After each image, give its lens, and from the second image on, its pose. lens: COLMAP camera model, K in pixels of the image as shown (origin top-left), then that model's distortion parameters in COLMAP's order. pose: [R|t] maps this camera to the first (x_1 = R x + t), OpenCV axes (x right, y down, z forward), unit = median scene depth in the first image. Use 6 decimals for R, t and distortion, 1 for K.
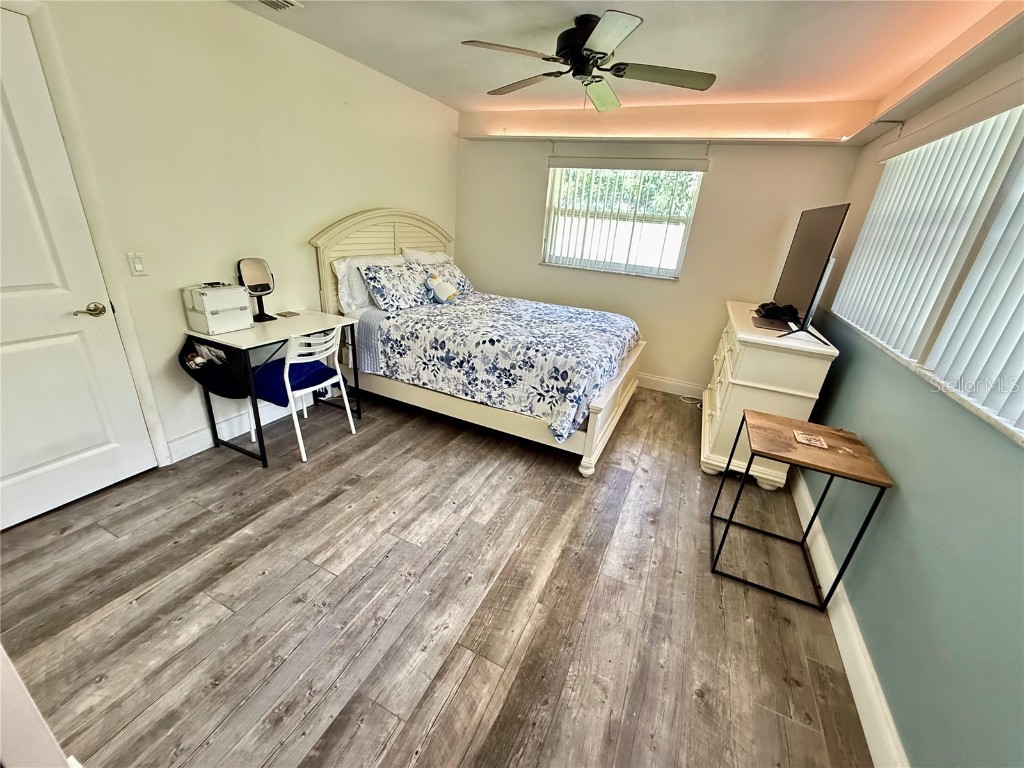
lens RADIAL K [[409.9, 0, 508.9], [0, 409.9, 382.2], [0, 0, 1]] dist [-0.000802, 0.000801]
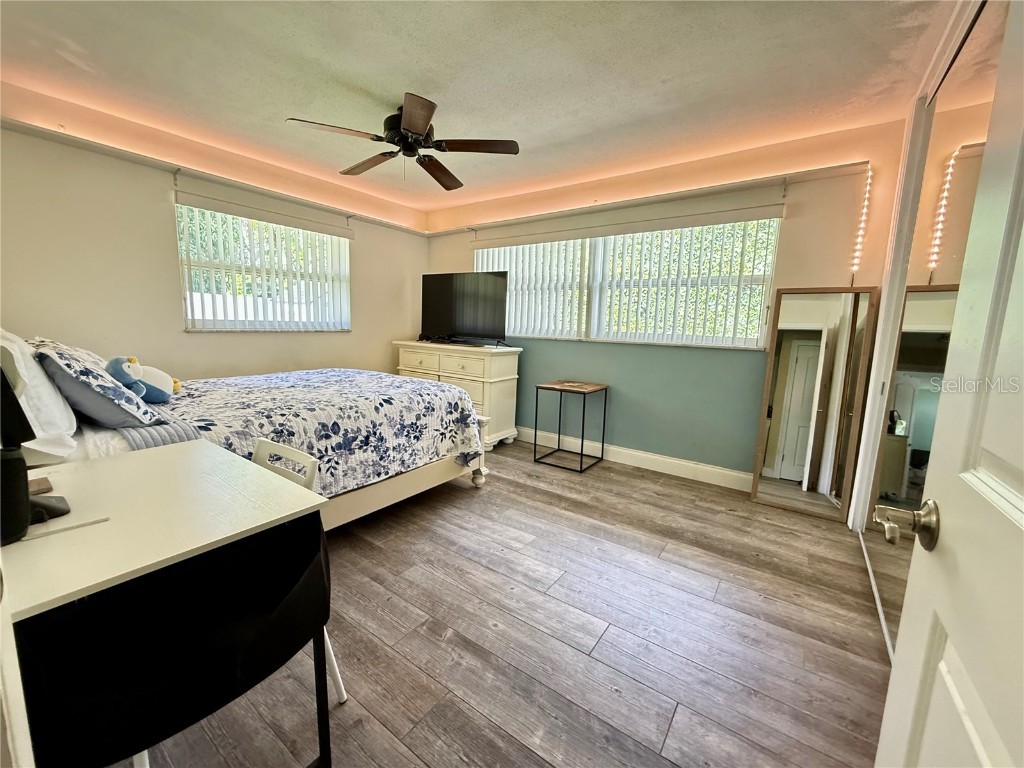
lens RADIAL K [[409.9, 0, 508.9], [0, 409.9, 382.2], [0, 0, 1]] dist [-0.000802, 0.000801]
pose [[0.189823, -0.206149, 0.959932, -0.885026], [0.353434, 0.926511, 0.129081, -0.170041], [-0.915998, 0.314770, 0.248733, 0.571922]]
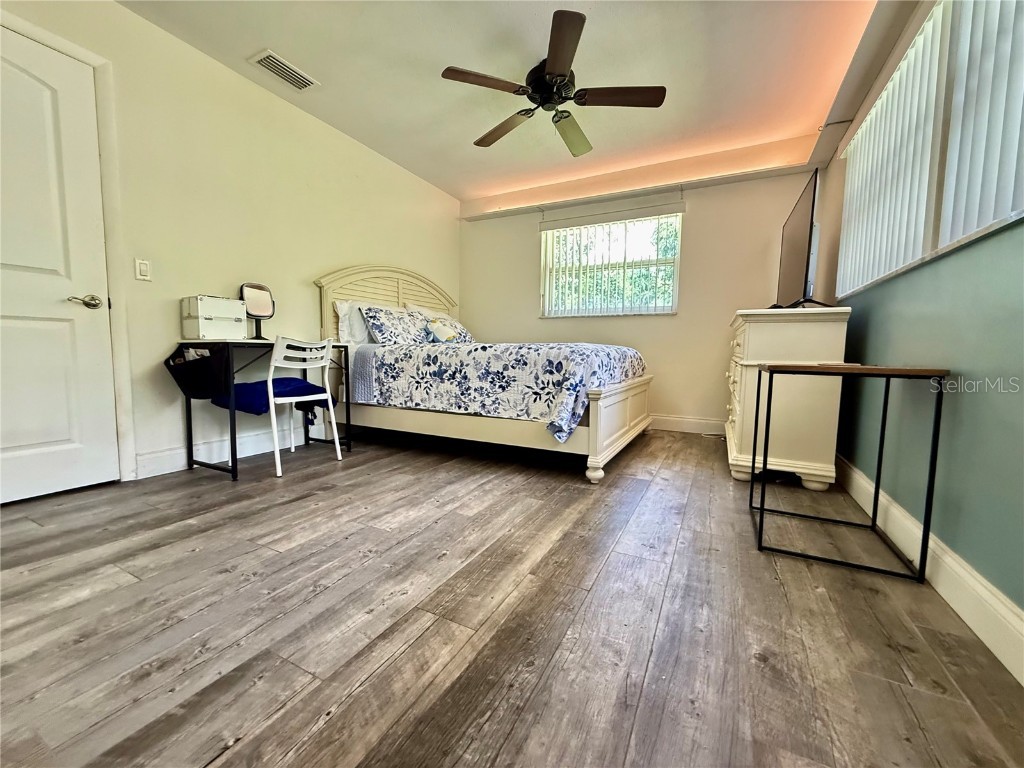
lens RADIAL K [[409.9, 0, 508.9], [0, 409.9, 382.2], [0, 0, 1]] dist [-0.000802, 0.000801]
pose [[0.997314, -0.057371, -0.045536, 0.061472], [0.040904, 0.951957, -0.303488, 0.296131], [0.060760, 0.300810, 0.951747, 0.110835]]
